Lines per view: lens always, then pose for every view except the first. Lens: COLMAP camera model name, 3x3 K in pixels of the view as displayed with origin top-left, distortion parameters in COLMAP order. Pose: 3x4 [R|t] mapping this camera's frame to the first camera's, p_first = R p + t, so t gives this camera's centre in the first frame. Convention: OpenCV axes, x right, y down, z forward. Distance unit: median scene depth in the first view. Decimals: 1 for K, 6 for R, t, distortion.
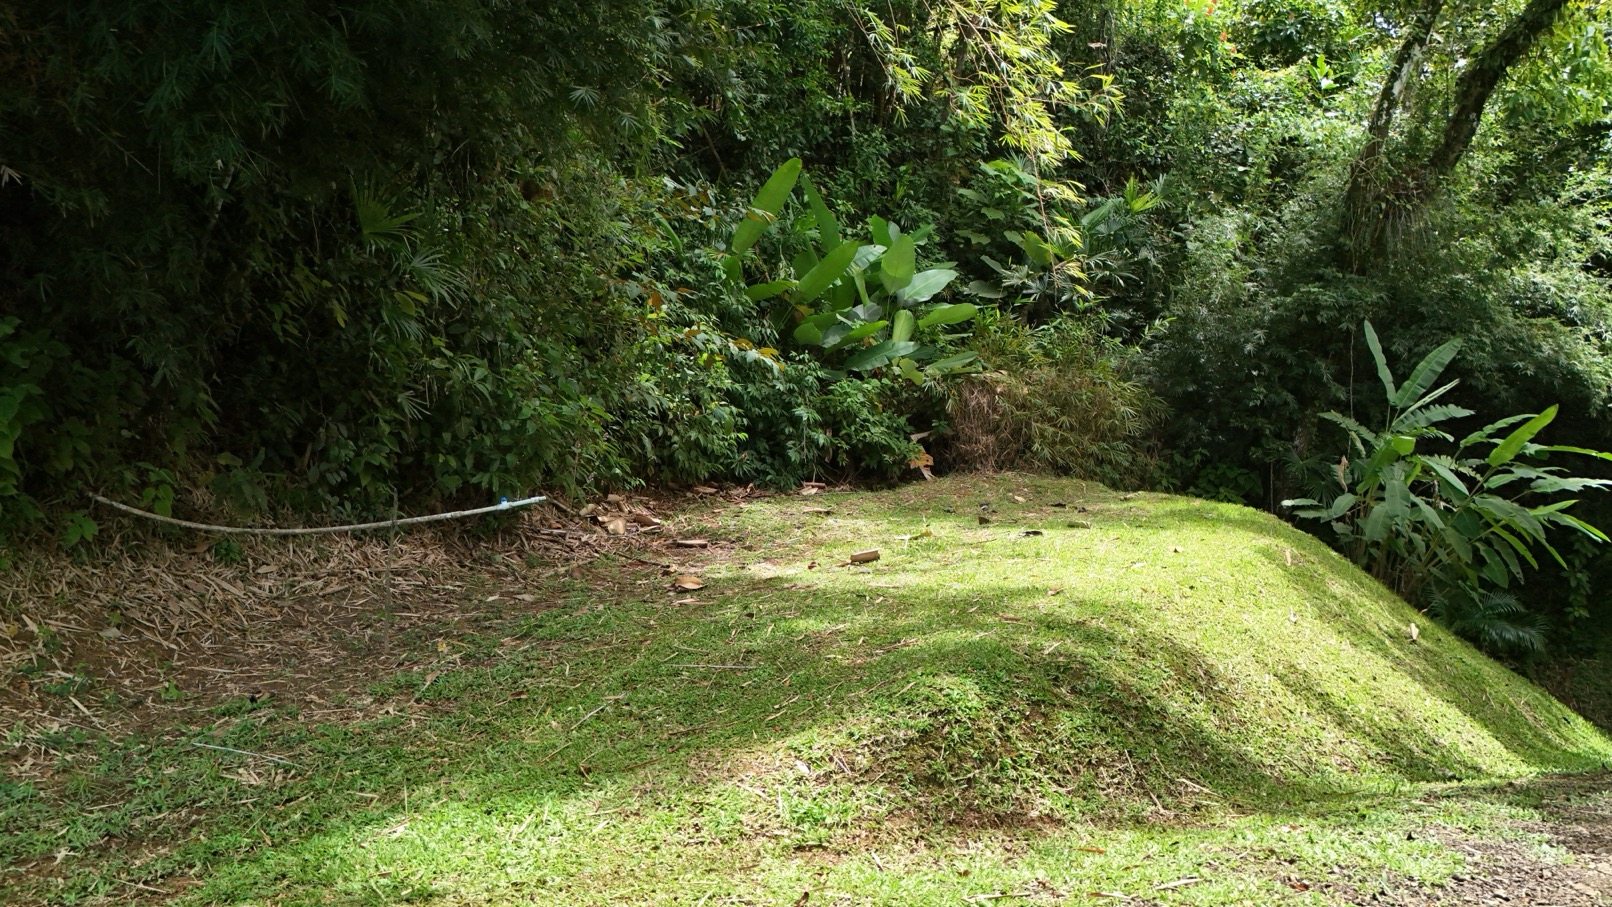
lens RADIAL K [[1180.1, 0, 817.0], [0, 1180.1, 449.3], [0, 0, 1]] dist [0.063846, -0.070392]
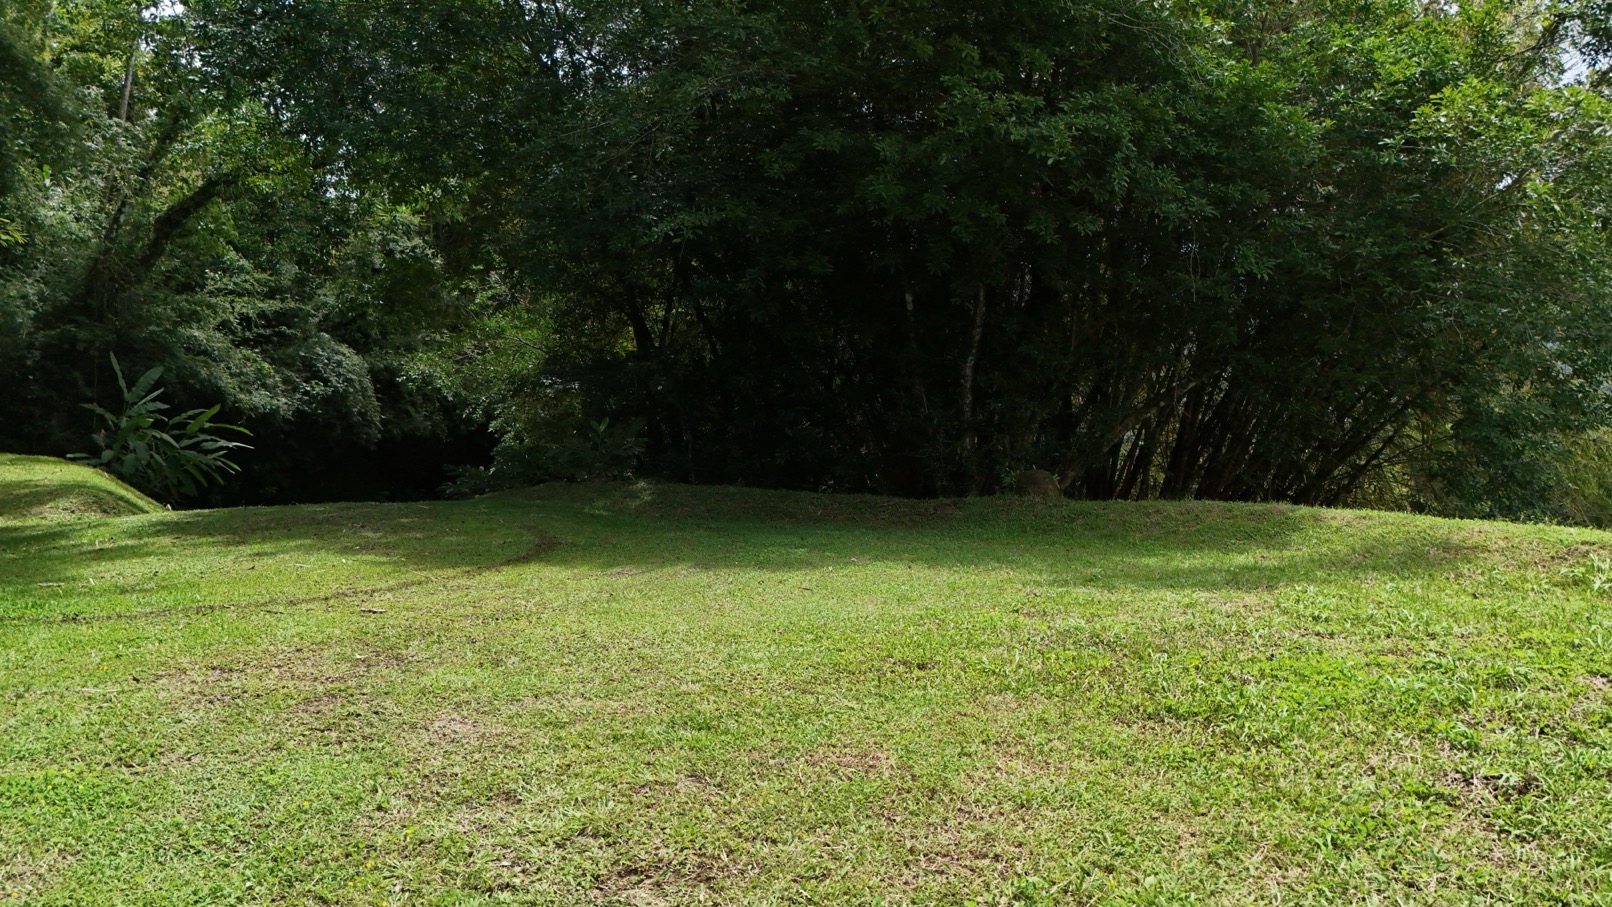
lens RADIAL K [[1180.1, 0, 817.0], [0, 1180.1, 449.3], [0, 0, 1]] dist [0.063846, -0.070392]
pose [[0.464524, -0.000472, 0.885561, -0.614352], [-0.000471, 1.000000, 0.000781, 0.032910], [-0.885561, -0.000780, 0.464523, -0.732914]]
